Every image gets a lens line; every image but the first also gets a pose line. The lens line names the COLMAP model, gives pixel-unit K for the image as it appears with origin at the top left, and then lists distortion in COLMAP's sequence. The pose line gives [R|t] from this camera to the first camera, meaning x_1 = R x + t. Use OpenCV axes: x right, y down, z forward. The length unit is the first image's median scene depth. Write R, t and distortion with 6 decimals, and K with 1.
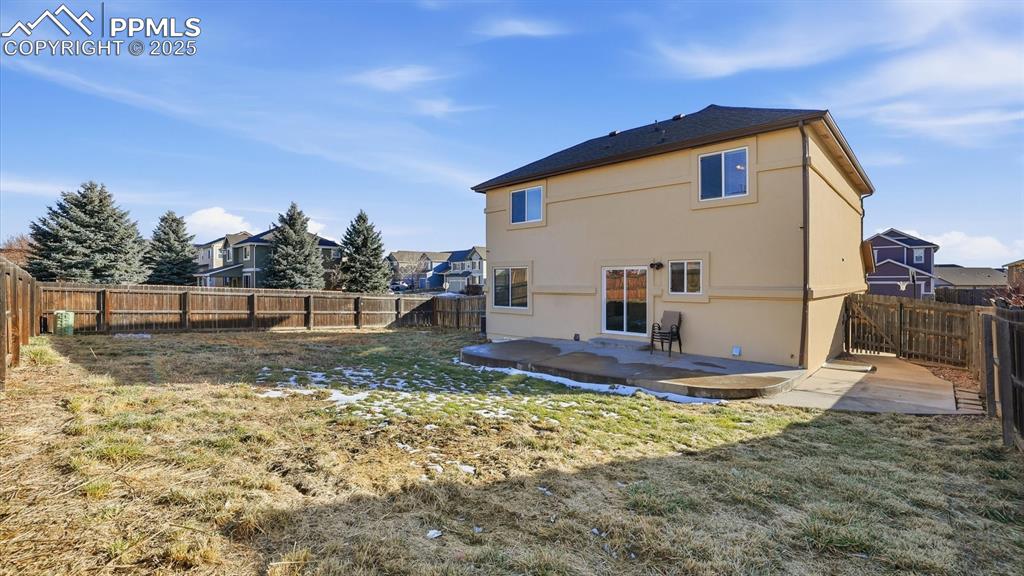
lens RADIAL K [[444.9, 0, 507.8], [0, 444.9, 288.4], [0, 0, 1]] dist [-0.032100, 0.006697]
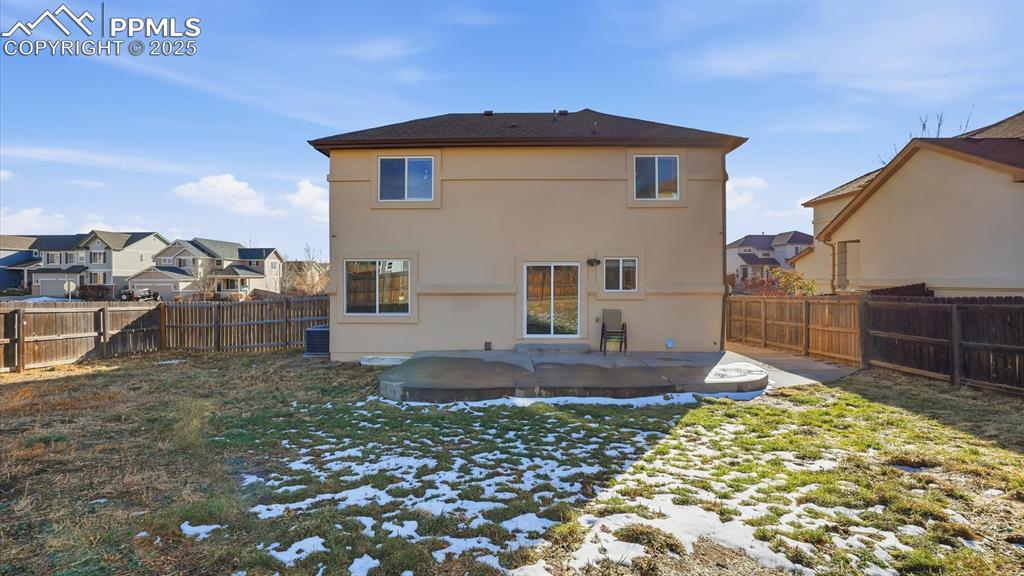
lens RADIAL K [[444.9, 0, 509.9], [0, 444.9, 284.1], [0, 0, 1]] dist [-0.032100, 0.006697]
pose [[0.731549, -0.006969, 0.681753, -0.279014], [0.011644, 0.999930, -0.002274, -0.002763], [-0.681689, 0.009602, 0.731579, 0.265495]]
